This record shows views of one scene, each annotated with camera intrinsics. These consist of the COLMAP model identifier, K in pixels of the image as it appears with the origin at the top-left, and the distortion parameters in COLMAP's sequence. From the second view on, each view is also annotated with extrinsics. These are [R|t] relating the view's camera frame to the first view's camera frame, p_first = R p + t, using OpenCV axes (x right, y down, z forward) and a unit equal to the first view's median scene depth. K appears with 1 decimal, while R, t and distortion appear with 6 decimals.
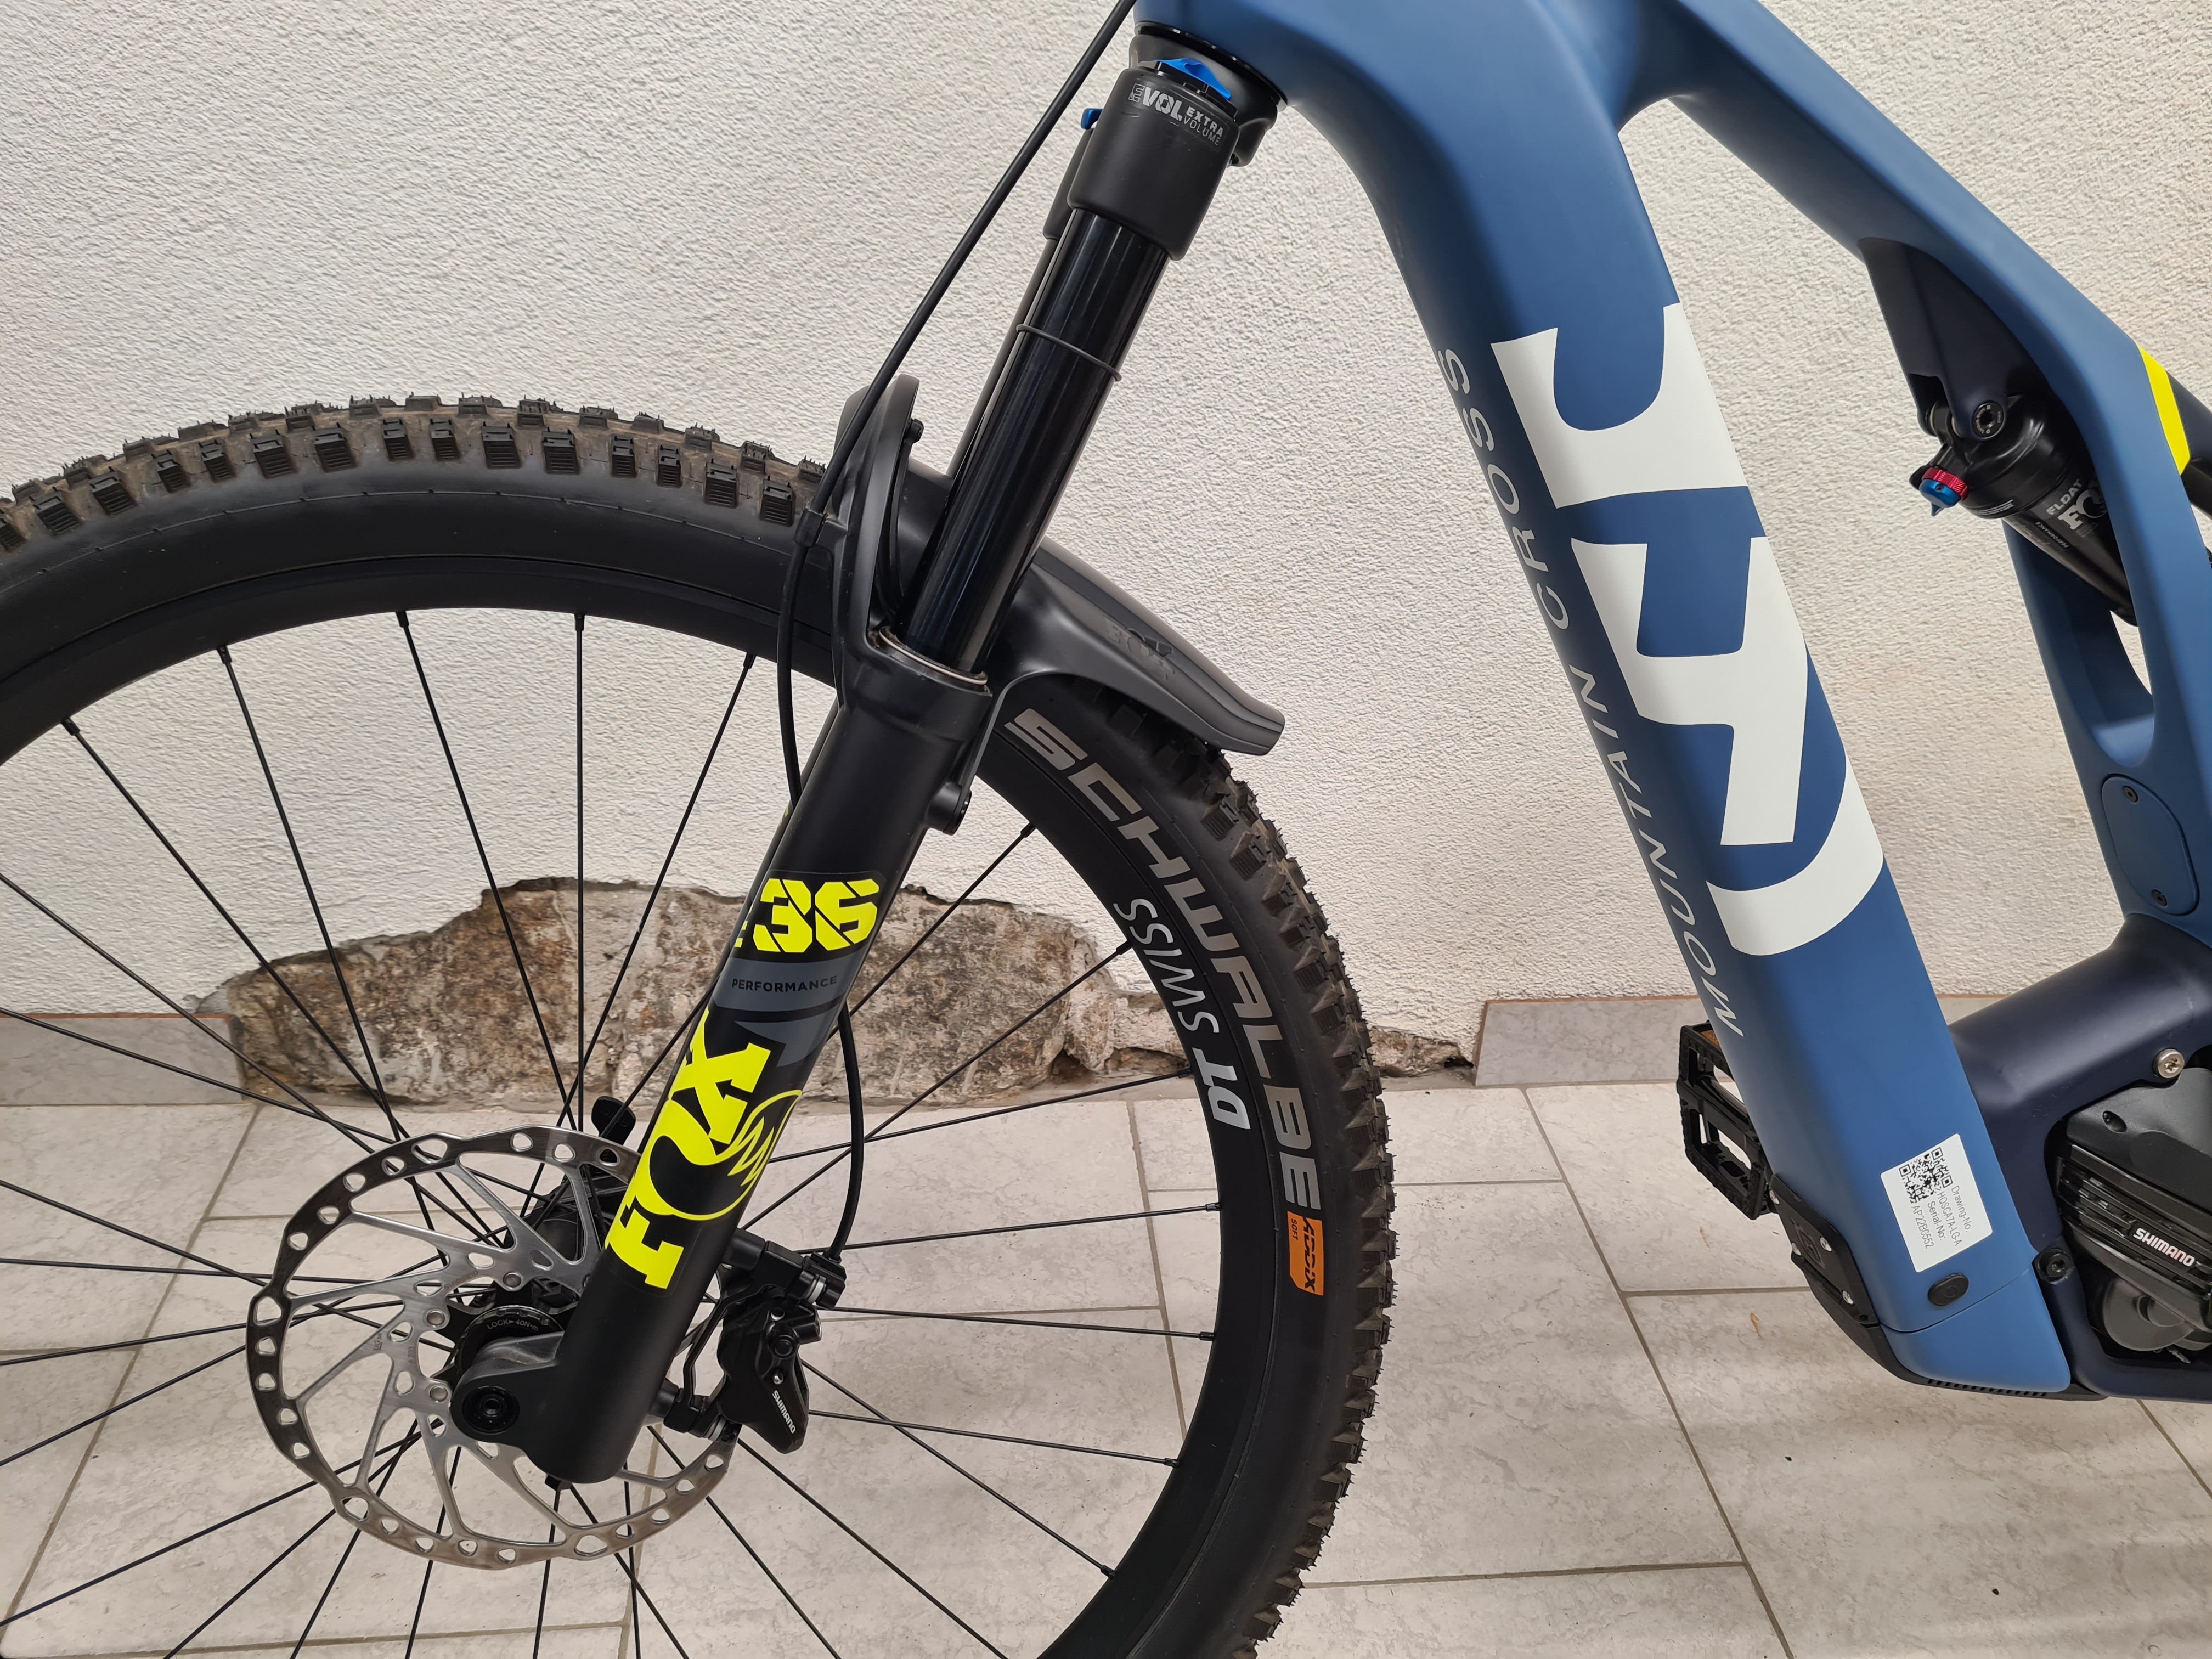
lens RADIAL K [[1706.0, 0, 1113.4], [0, 1706.0, 838.1], [0, 0, 1]] dist [0.062924, -0.068707]
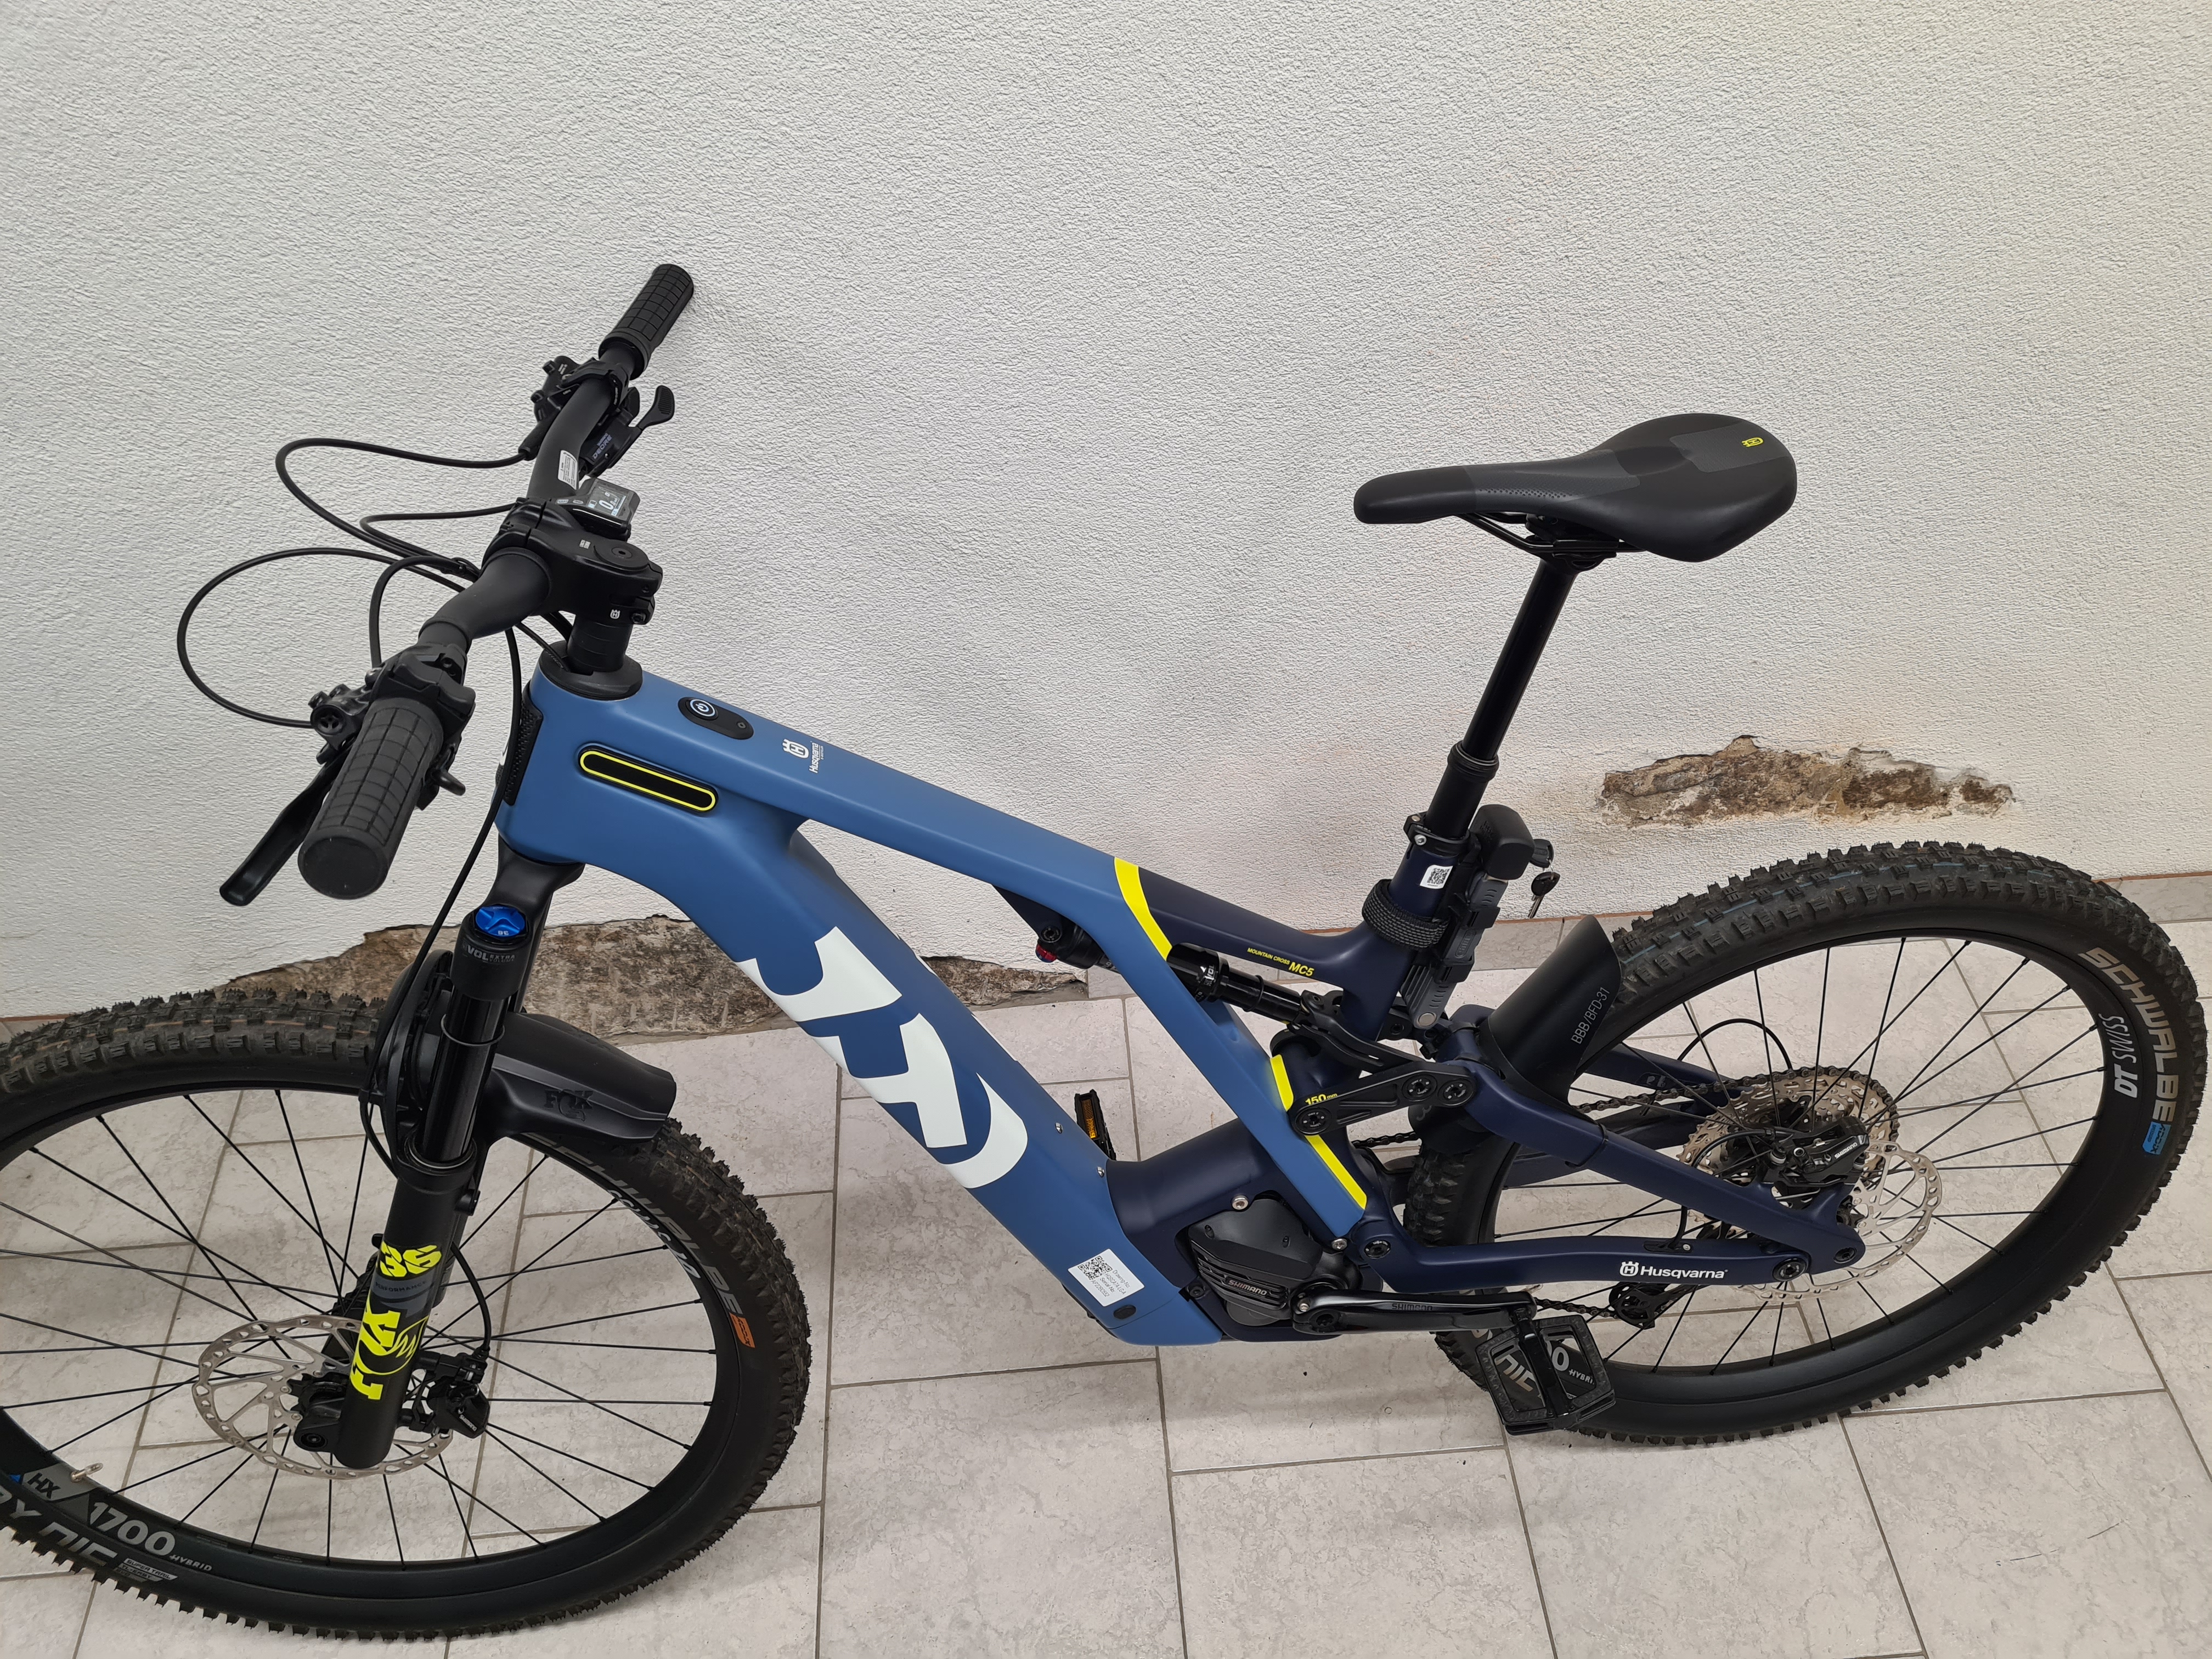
lens RADIAL K [[1706.0, 0, 1133.4], [0, 1706.0, 851.5], [0, 0, 1]] dist [0.062924, -0.068707]
pose [[0.997655, -0.024373, -0.063953, 0.460595], [0.043875, 0.944924, 0.324336, -0.578338], [0.052526, -0.326382, 0.943777, -0.399772]]
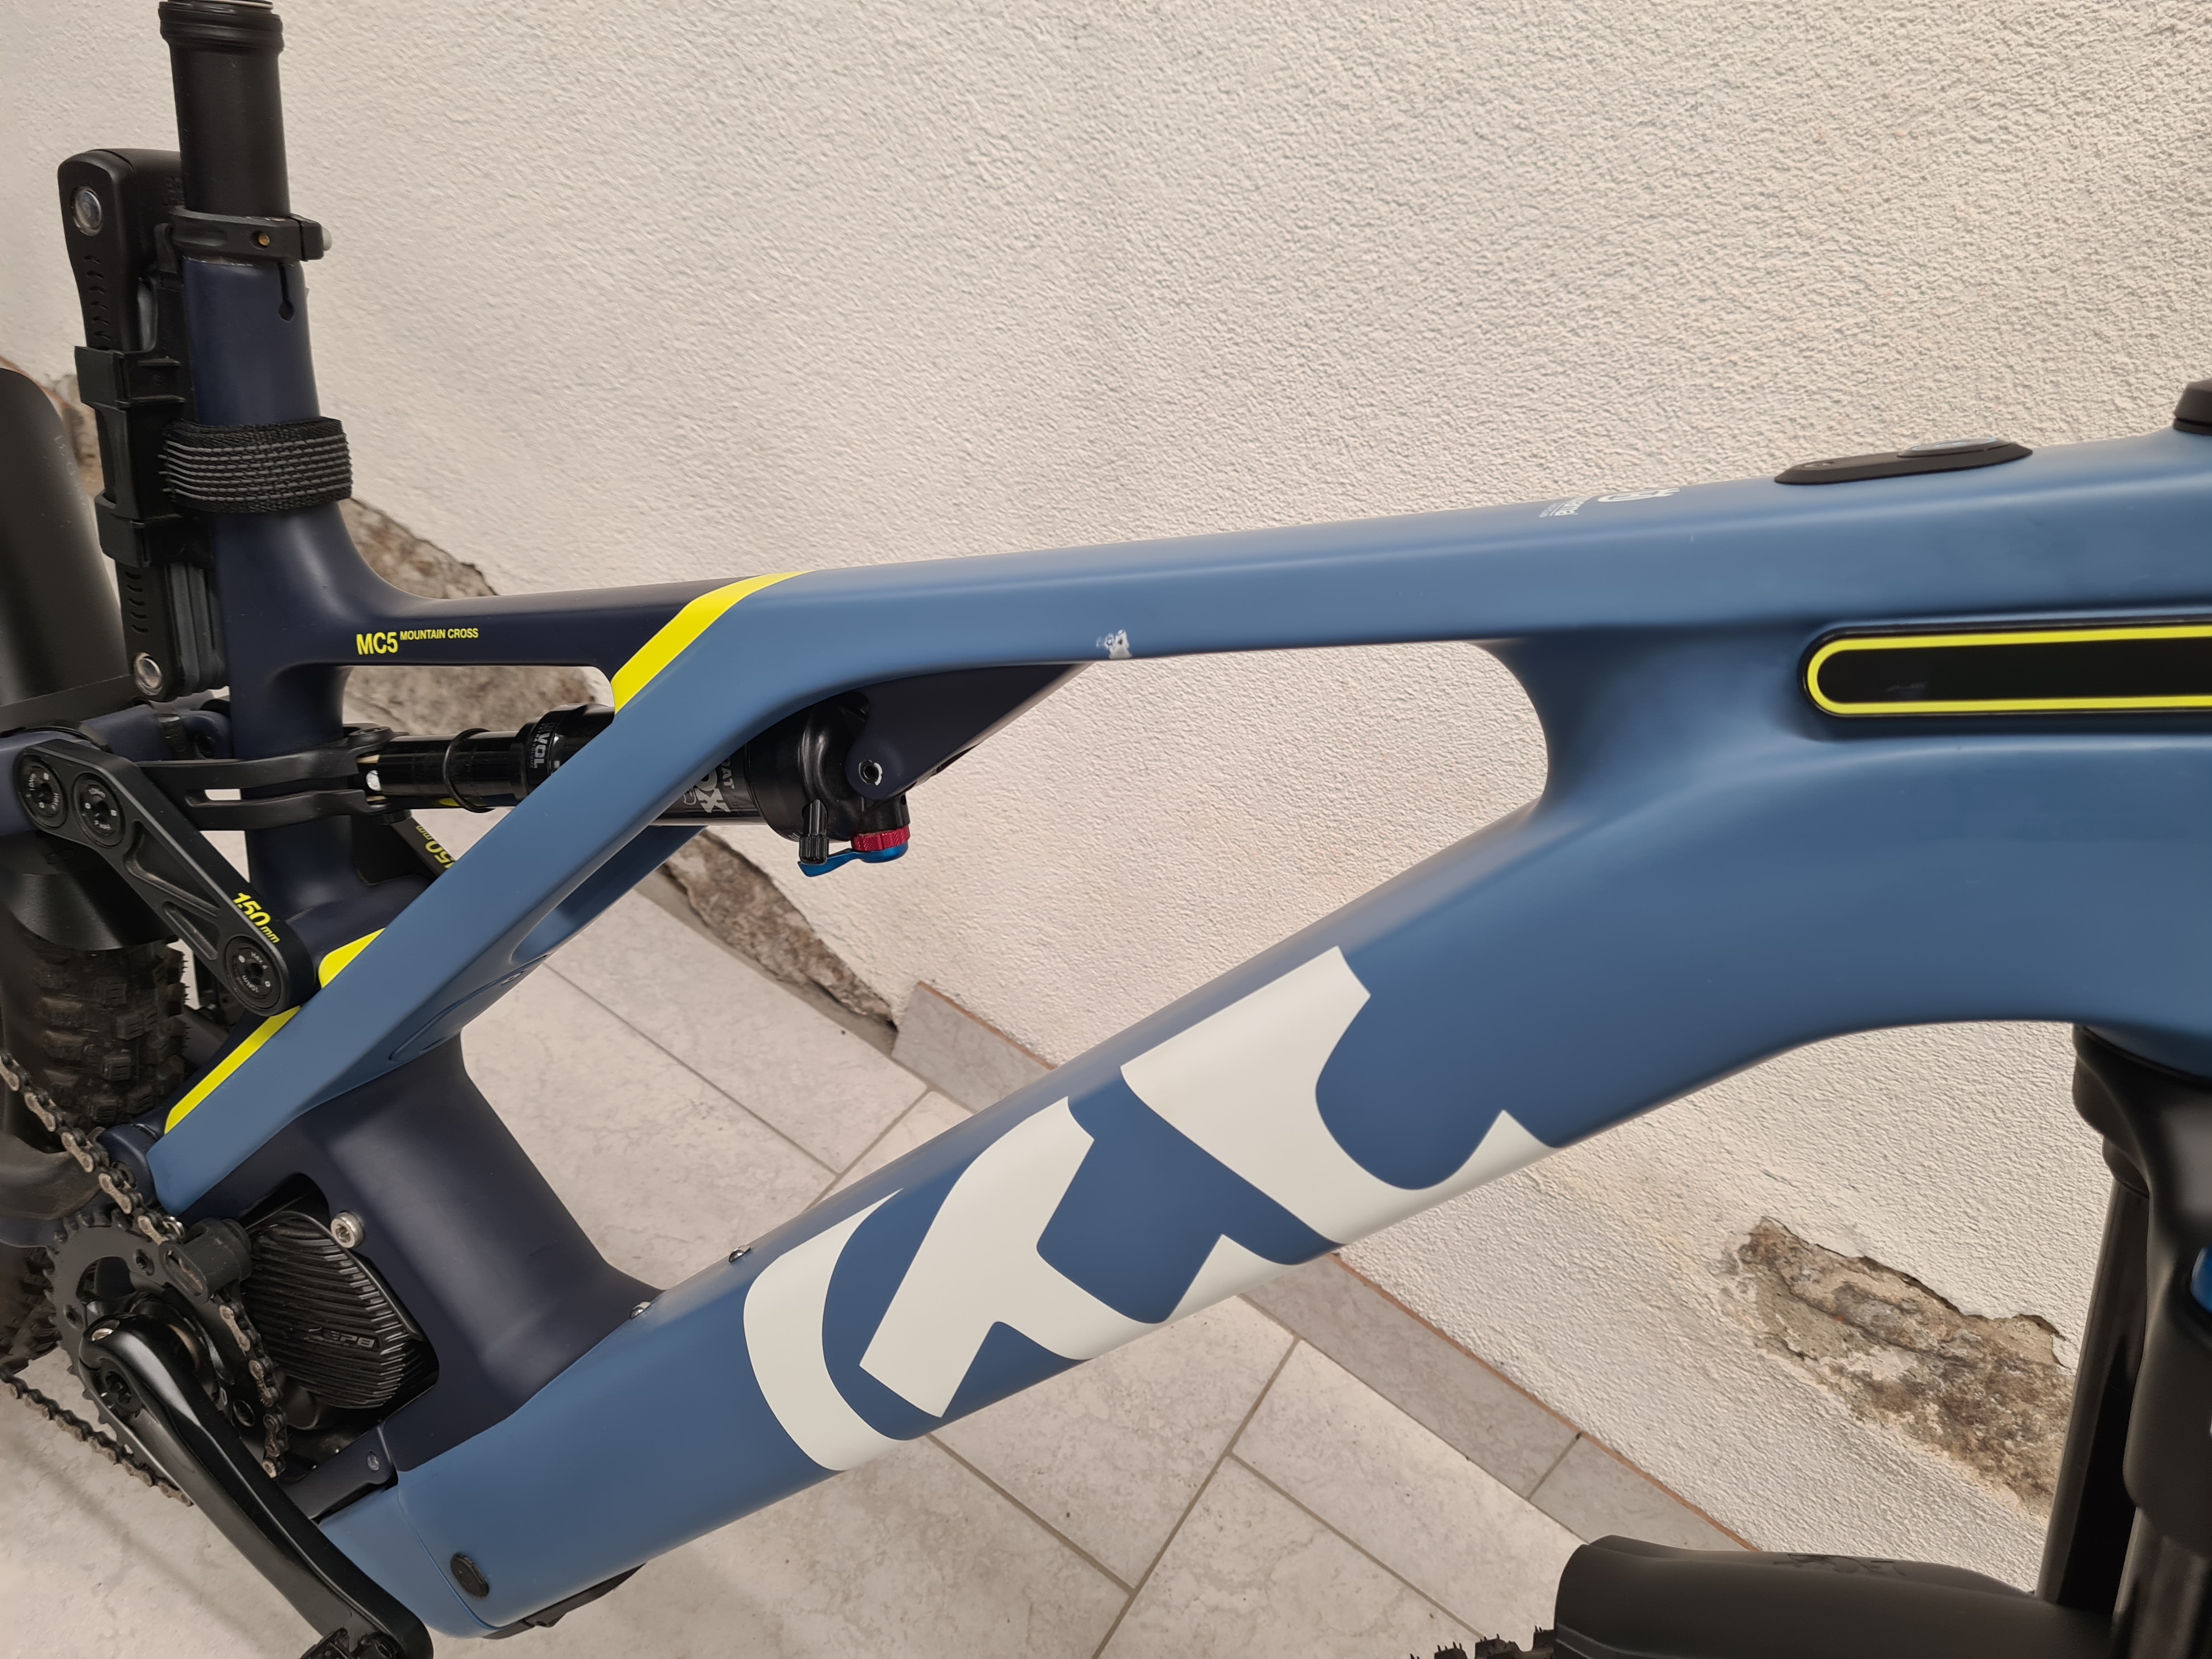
lens RADIAL K [[1706.0, 0, 1100.6], [0, 1706.0, 835.6], [0, 0, 1]] dist [0.062924, -0.068707]
pose [[0.771946, 0.512239, -0.376444, 0.794402], [-0.475948, 0.858282, 0.191900, -0.259255], [0.421394, 0.031032, 0.906347, 0.267491]]
